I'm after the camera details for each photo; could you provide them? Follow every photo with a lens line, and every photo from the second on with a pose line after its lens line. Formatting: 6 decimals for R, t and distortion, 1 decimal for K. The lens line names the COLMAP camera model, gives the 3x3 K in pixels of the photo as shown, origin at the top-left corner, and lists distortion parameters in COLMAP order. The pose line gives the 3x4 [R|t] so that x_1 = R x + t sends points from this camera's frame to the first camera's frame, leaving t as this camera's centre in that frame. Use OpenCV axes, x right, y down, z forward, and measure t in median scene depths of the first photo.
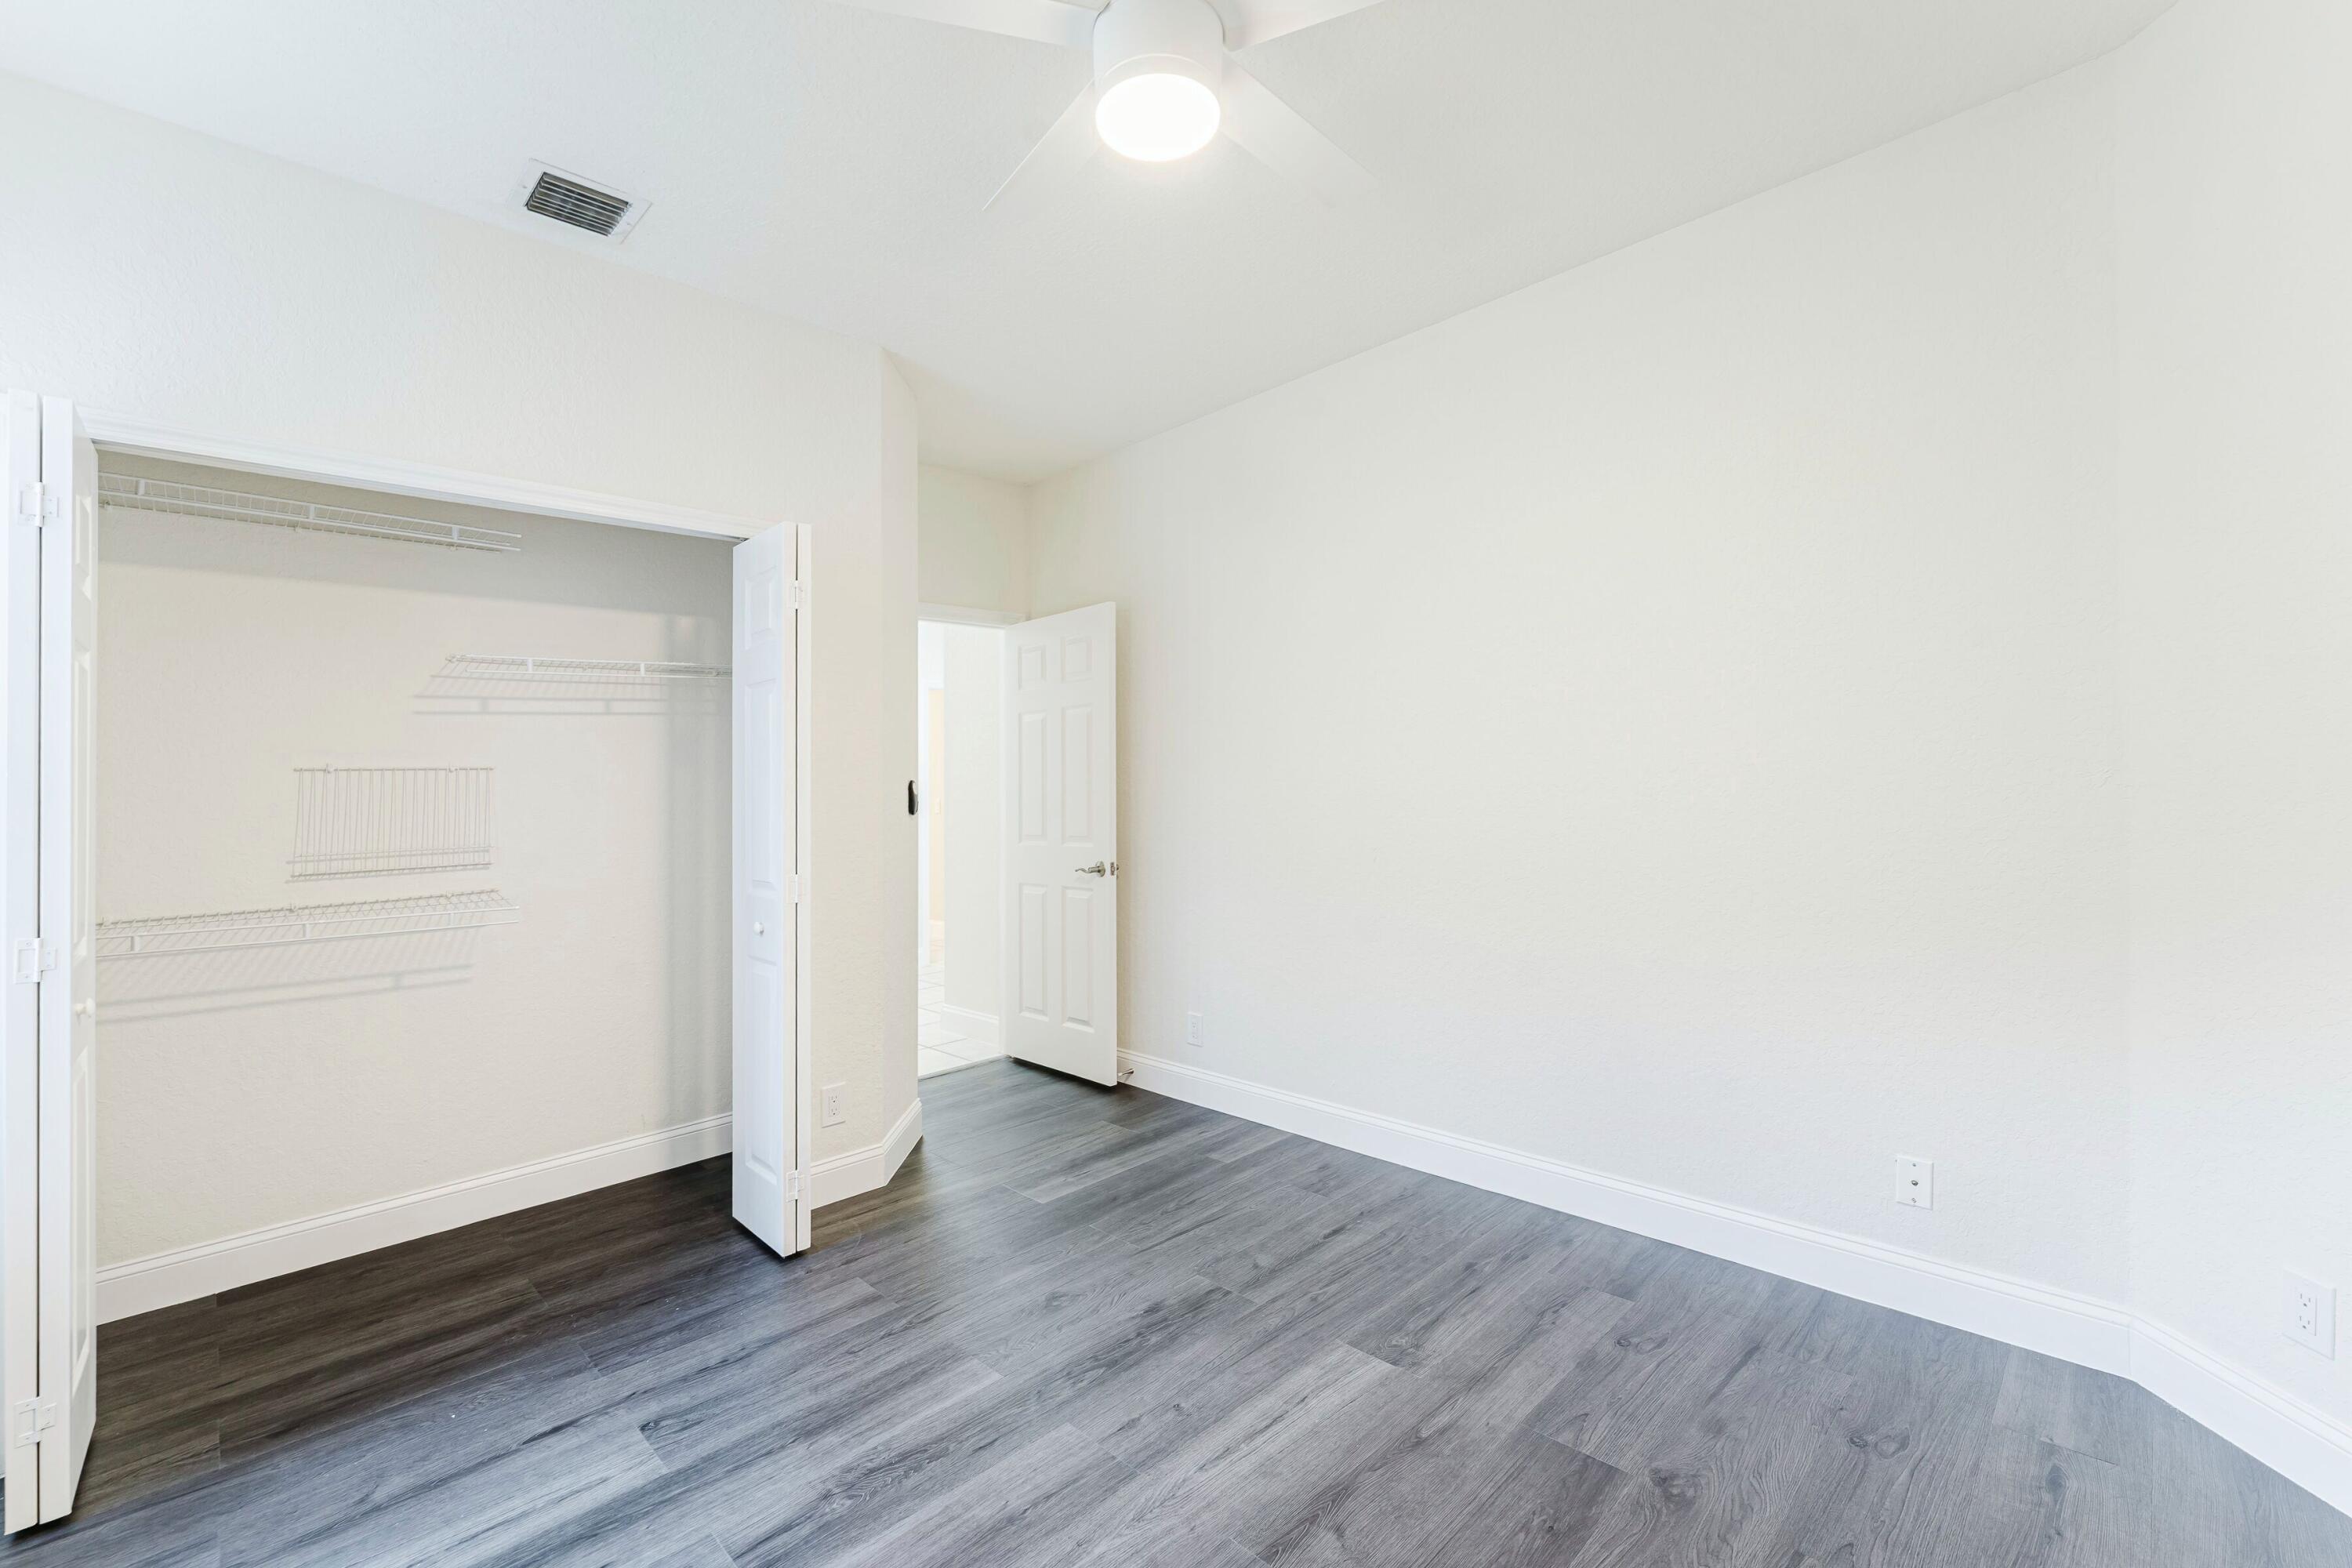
lens RADIAL K [[997.8, 0, 1171.9], [0, 997.8, 779.3], [0, 0, 1]] dist [-0.002620, 0.000410]
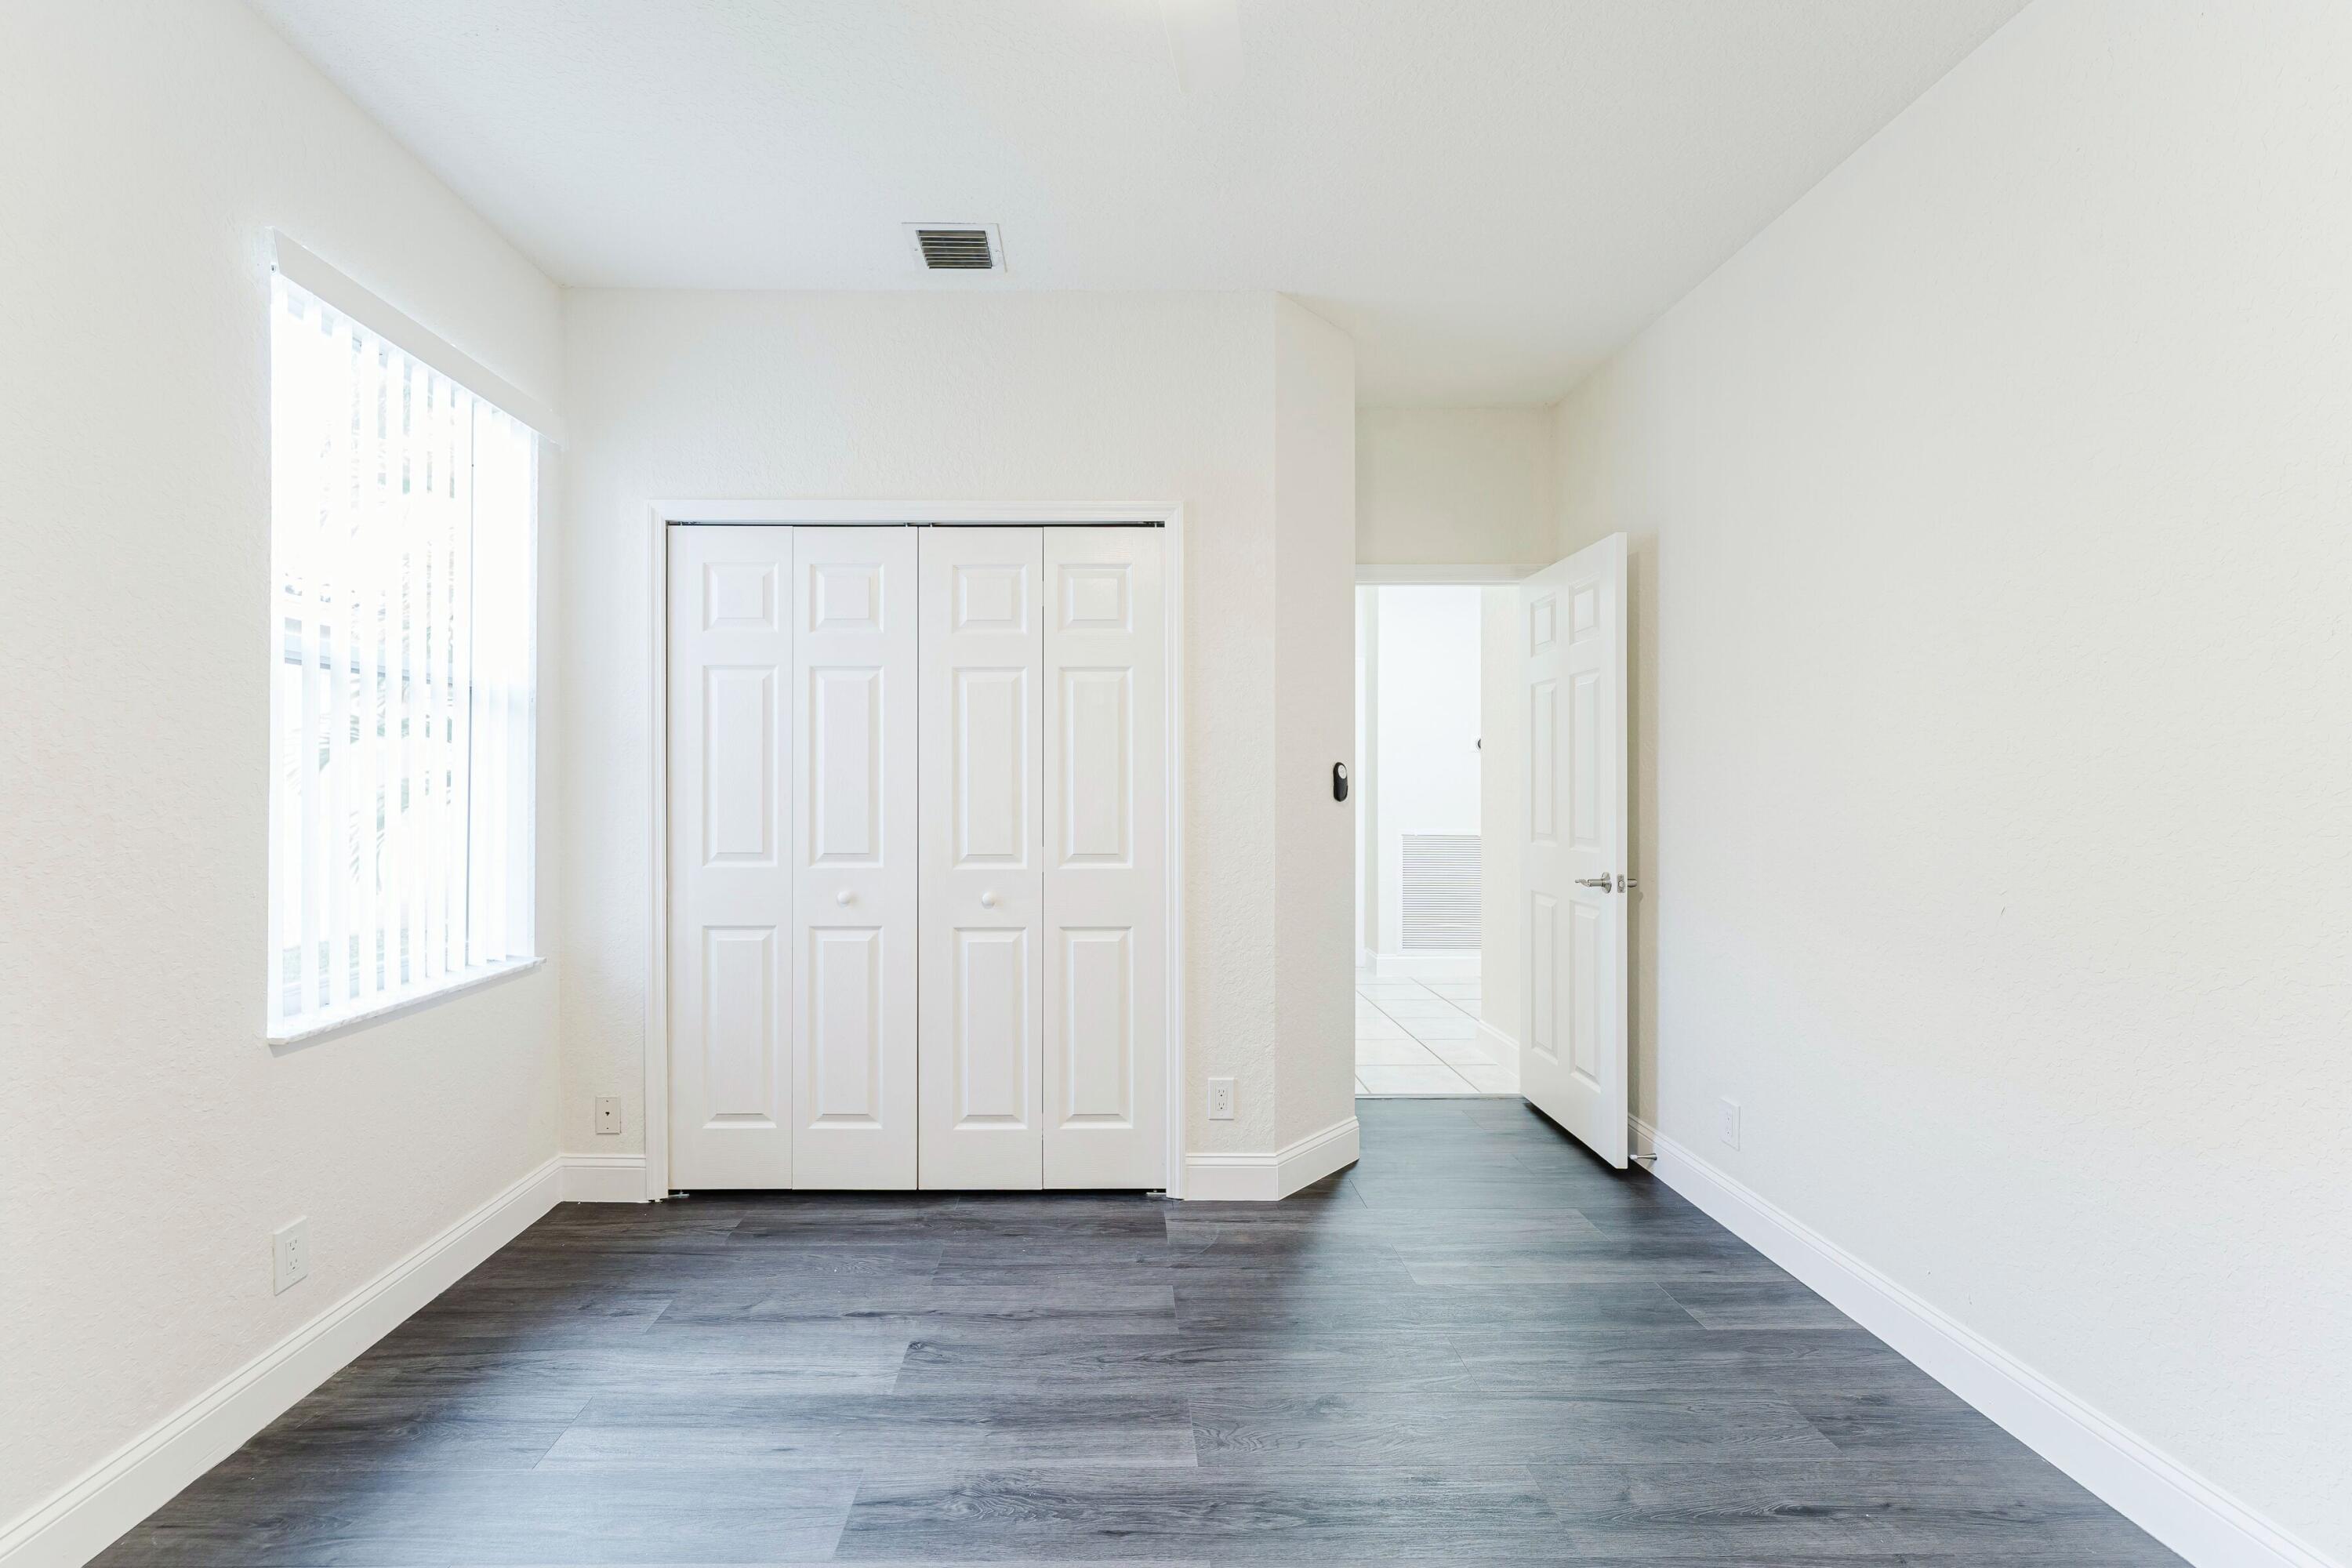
lens RADIAL K [[997.8, 0, 1170.5], [0, 997.8, 769.6], [0, 0, 1]] dist [-0.002620, 0.000410]
pose [[0.711935, 0.018311, -0.702007, 0.371433], [-0.015266, 0.999827, 0.010597, -0.000683], [0.702080, 0.003173, 0.712091, 0.353569]]
